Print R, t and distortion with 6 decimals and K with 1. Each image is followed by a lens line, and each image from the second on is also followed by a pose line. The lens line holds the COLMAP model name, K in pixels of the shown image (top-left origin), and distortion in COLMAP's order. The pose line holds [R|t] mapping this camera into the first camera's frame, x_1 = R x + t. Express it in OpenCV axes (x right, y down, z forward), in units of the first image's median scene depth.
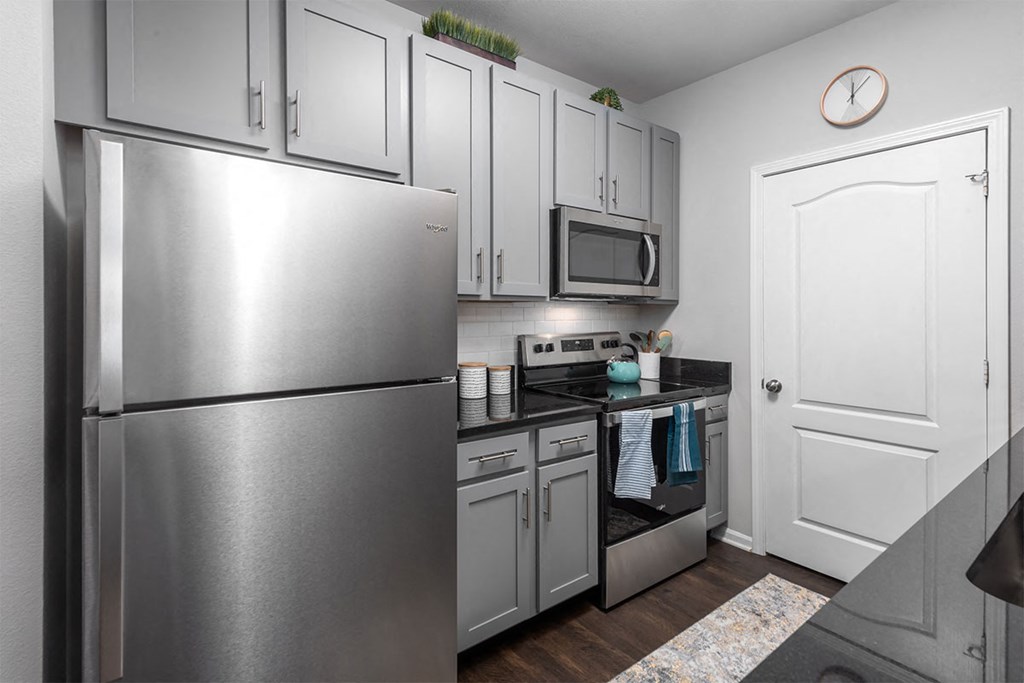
lens RADIAL K [[481.3, 0, 497.5], [0, 481.3, 312.6], [0, 0, 1]] dist [0.003853, -0.001402]
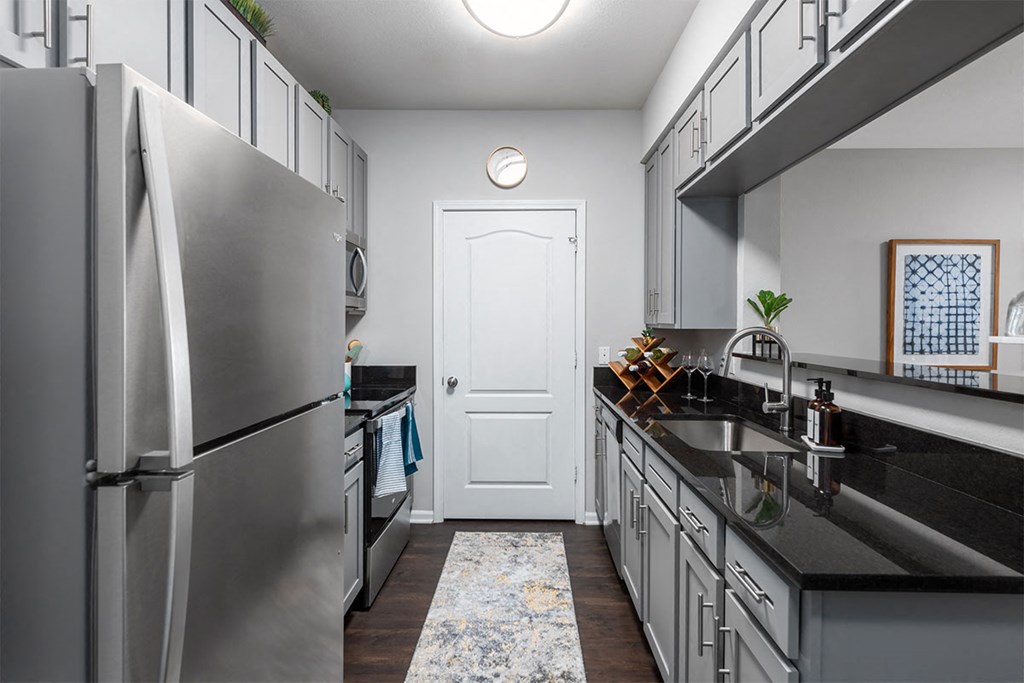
lens RADIAL K [[519.6, 0, 504.4], [0, 519.6, 324.9], [0, 0, 1]] dist [-0.019618, -0.005230]
pose [[0.630002, -0.005574, 0.776574, -0.431850], [0.001579, 0.999981, 0.005897, -0.002160], [-0.776592, -0.002488, 0.629999, 0.065548]]
